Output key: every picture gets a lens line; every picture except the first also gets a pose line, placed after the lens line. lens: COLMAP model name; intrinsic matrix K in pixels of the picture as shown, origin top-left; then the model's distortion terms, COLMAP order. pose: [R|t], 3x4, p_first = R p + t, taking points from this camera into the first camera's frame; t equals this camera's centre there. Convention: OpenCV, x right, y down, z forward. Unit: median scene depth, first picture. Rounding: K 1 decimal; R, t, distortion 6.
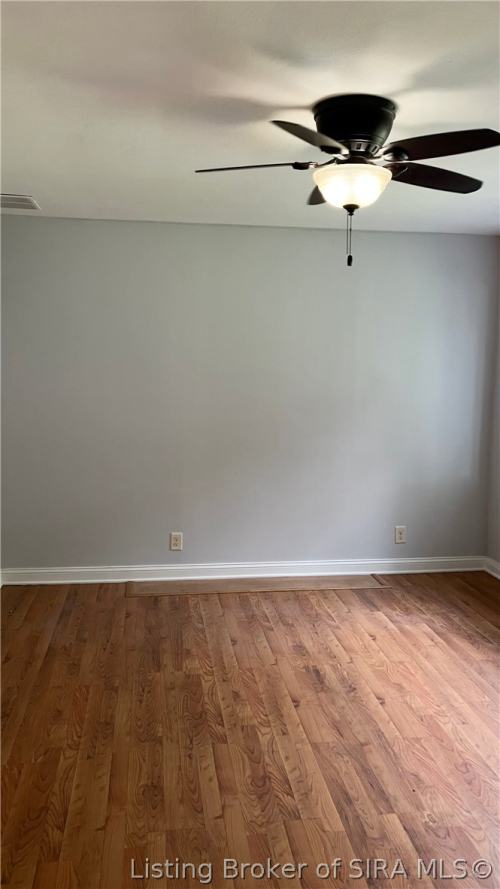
lens RADIAL K [[777.3, 0, 254.3], [0, 777.3, 447.9], [0, 0, 1]] dist [0.072078, -0.059765]
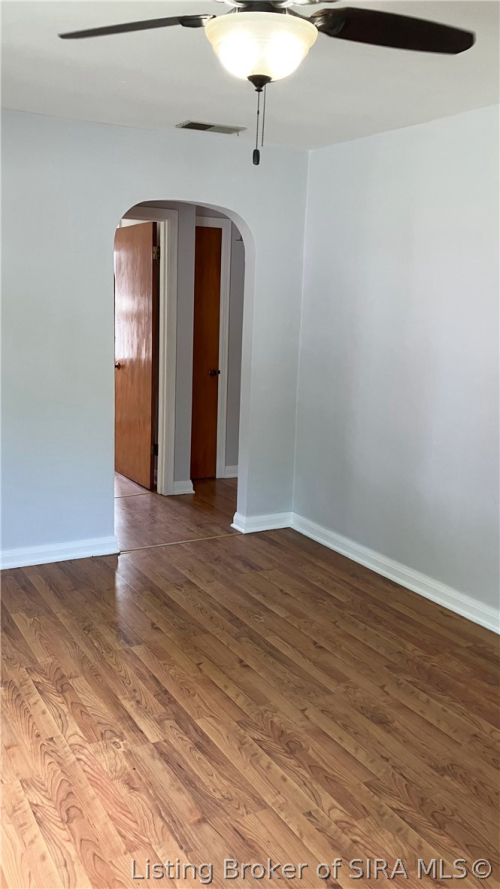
lens RADIAL K [[777.3, 0, 254.3], [0, 777.3, 447.9], [0, 0, 1]] dist [0.072078, -0.059765]
pose [[-0.933733, 0.028220, -0.356856, 0.371327], [-0.081211, 0.954196, 0.287948, -0.188083], [0.348636, 0.297847, -0.888673, 1.675137]]
